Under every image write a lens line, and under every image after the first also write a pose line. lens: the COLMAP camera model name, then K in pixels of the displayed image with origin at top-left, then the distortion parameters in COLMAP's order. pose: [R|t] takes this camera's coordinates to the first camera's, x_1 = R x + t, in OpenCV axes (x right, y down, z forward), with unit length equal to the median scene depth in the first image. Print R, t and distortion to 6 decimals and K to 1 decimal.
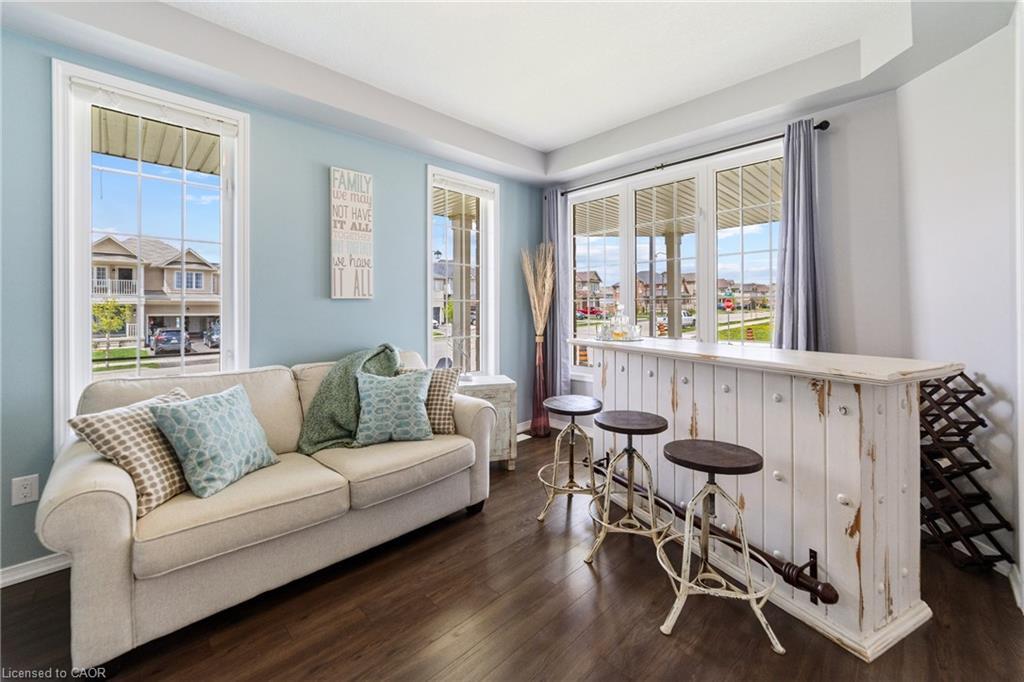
lens RADIAL K [[403.7, 0, 518.7], [0, 403.7, 307.5], [0, 0, 1]] dist [-0.002333, 0.001203]
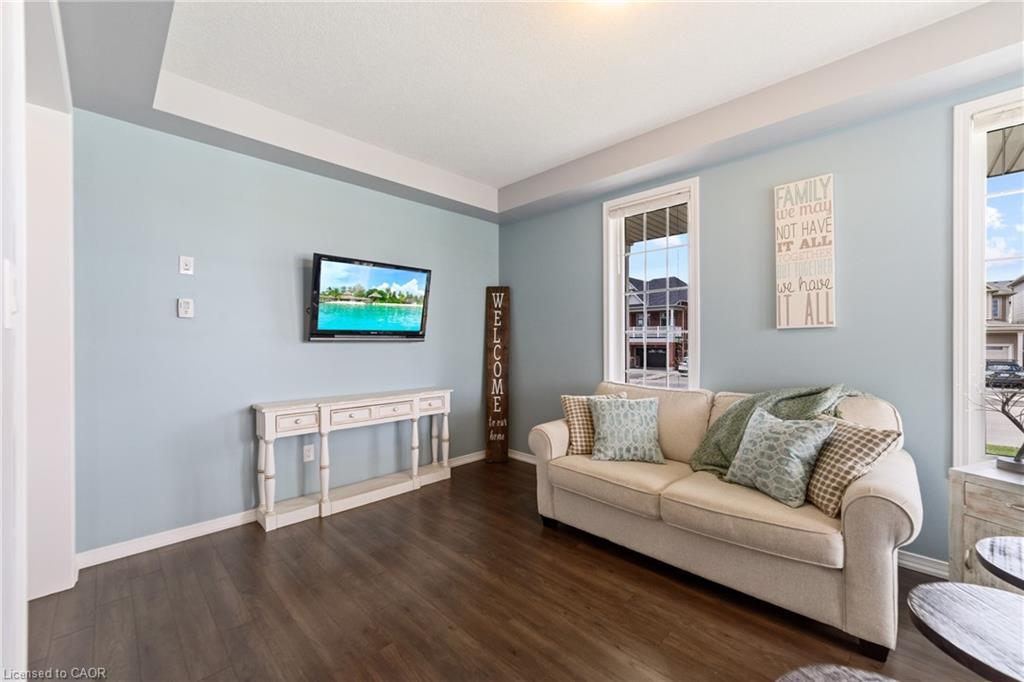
lens RADIAL K [[403.7, 0, 512.6], [0, 403.7, 341.2], [0, 0, 1]] dist [-0.002333, 0.001203]
pose [[0.039232, 0.003517, -0.999224, 0.529550], [0.007512, 0.999965, 0.003815, -0.001396], [0.999202, -0.007656, 0.039204, 0.420623]]
